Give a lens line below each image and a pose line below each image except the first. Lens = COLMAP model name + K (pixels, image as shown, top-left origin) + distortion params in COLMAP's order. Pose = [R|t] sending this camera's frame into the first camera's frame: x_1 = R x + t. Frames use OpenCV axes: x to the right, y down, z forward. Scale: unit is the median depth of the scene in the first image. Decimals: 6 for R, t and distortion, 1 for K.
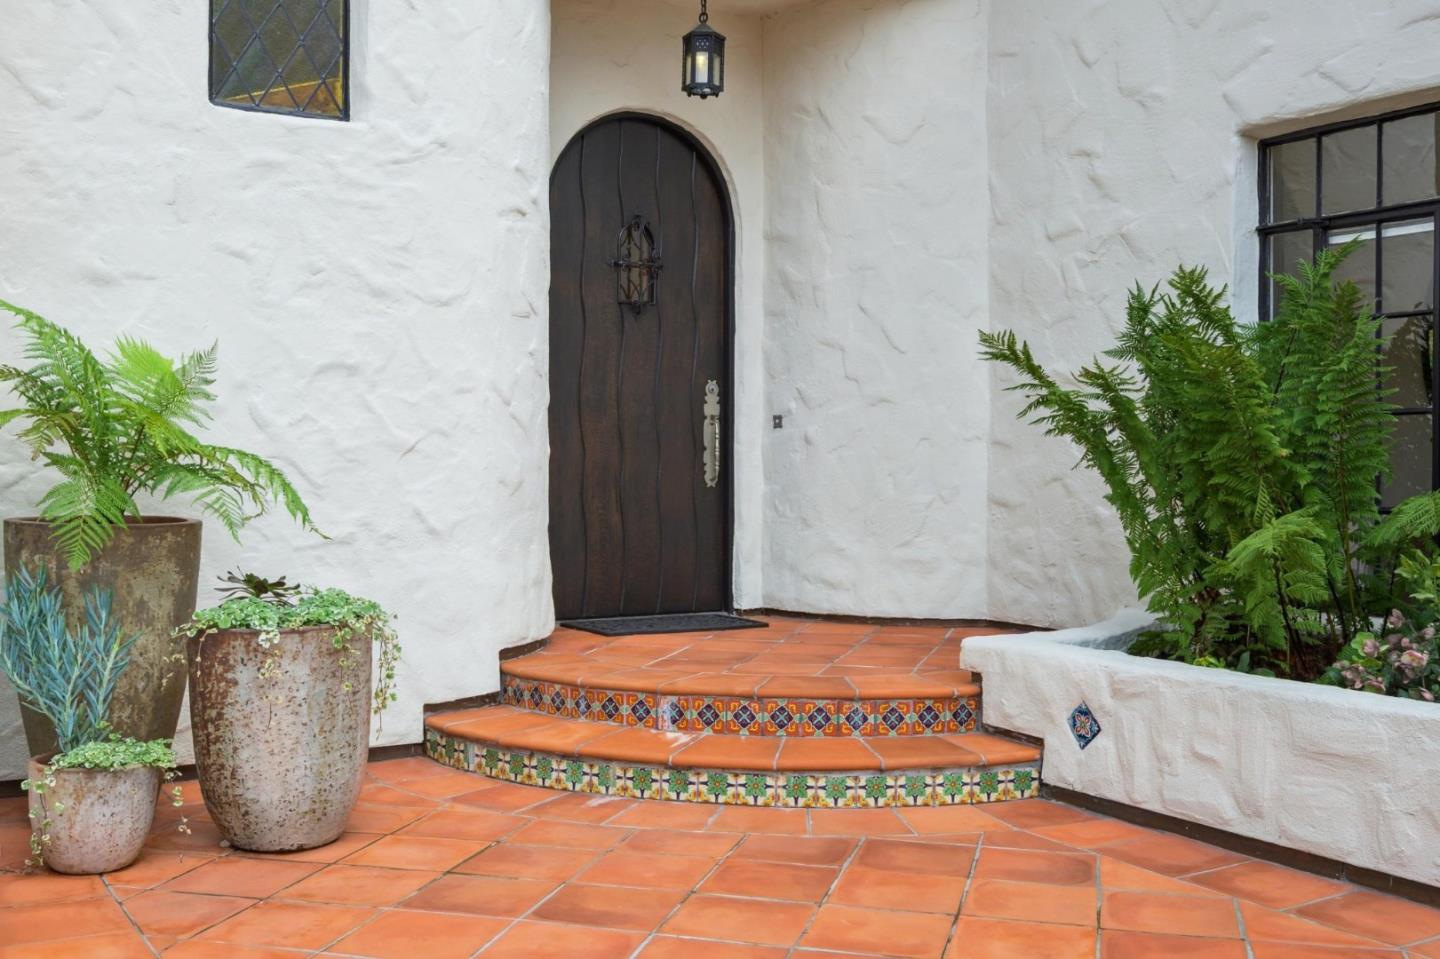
lens RADIAL K [[1485.2, 0, 720.0], [0, 1485.2, 471.4], [0, 0, 1]] dist [-0.002204, 0.000000]
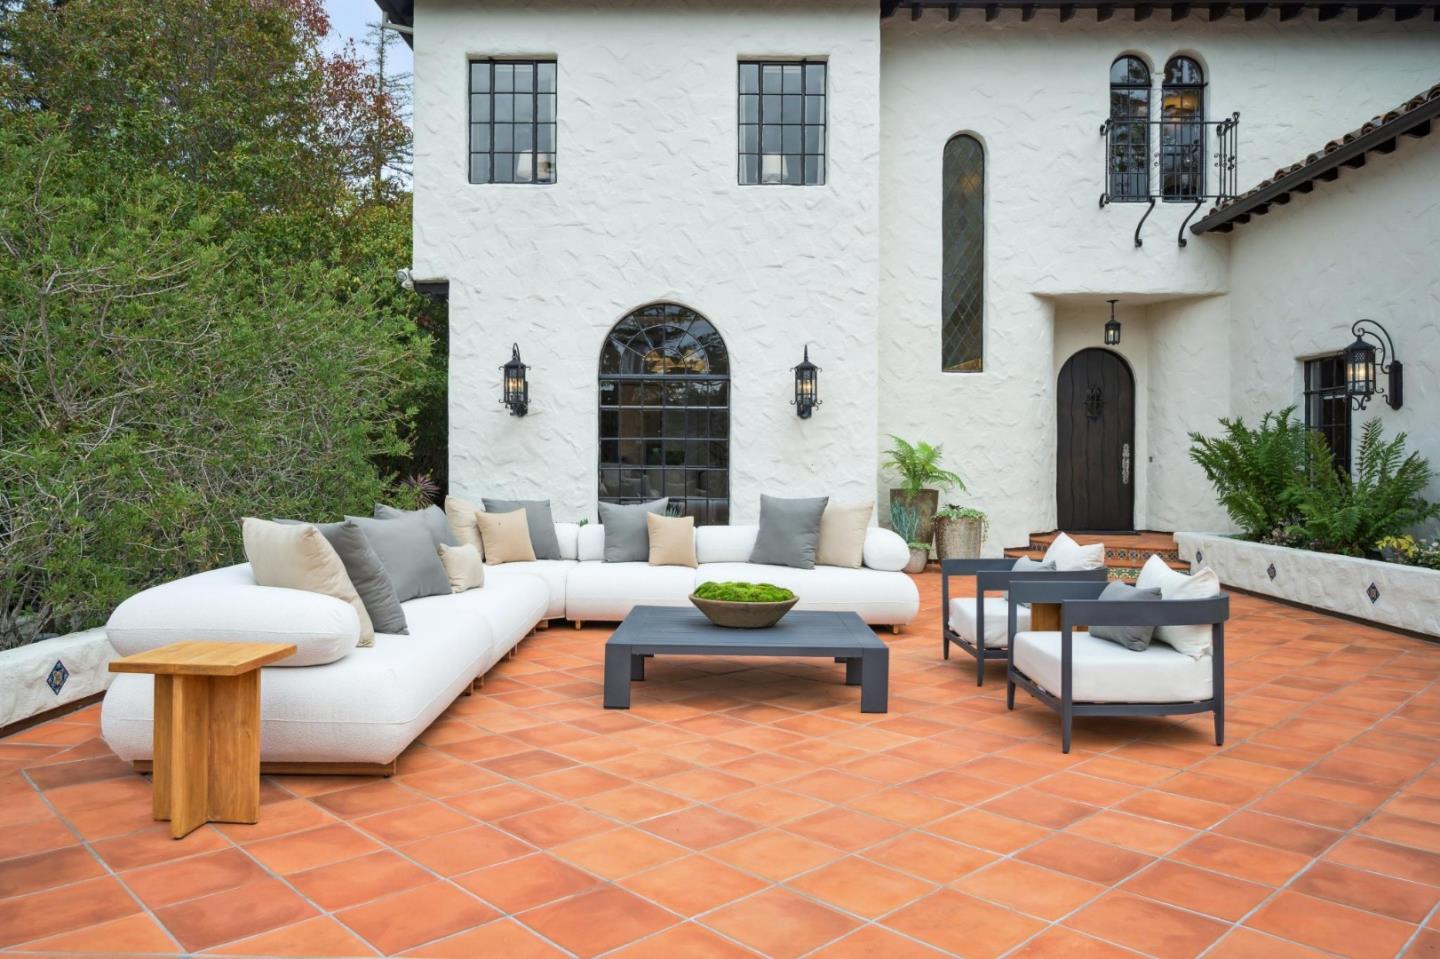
lens RADIAL K [[1019.9, 0, 723.6], [0, 1019.9, 476.1], [0, 0, 1]] dist [-0.002965, 0.001929]
pose [[0.850193, 0.006648, -0.526430, 0.464190], [-0.006125, 0.999977, 0.002736, -0.005262], [0.526436, 0.000899, 0.850214, -1.258319]]
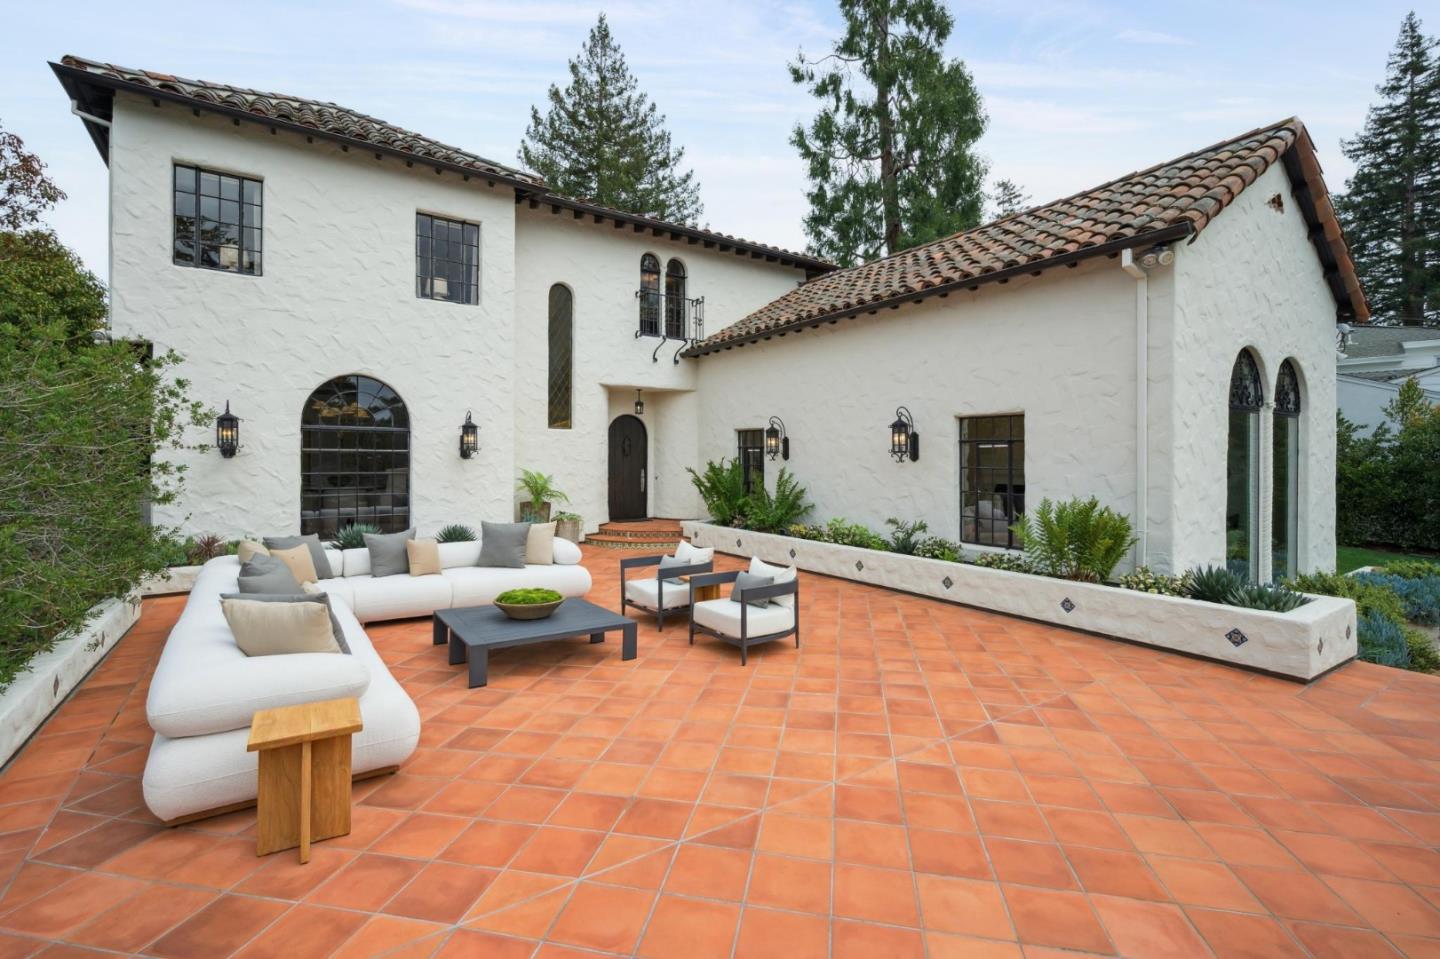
lens RADIAL K [[649.1, 0, 724.7], [0, 649.1, 465.6], [0, 0, 1]] dist [0.000787, 0.000412]
pose [[0.998029, 0.000542, 0.062755, 0.169326], [-0.000770, 0.999993, 0.003617, -0.108508], [-0.062753, -0.003659, 0.998022, -1.457442]]
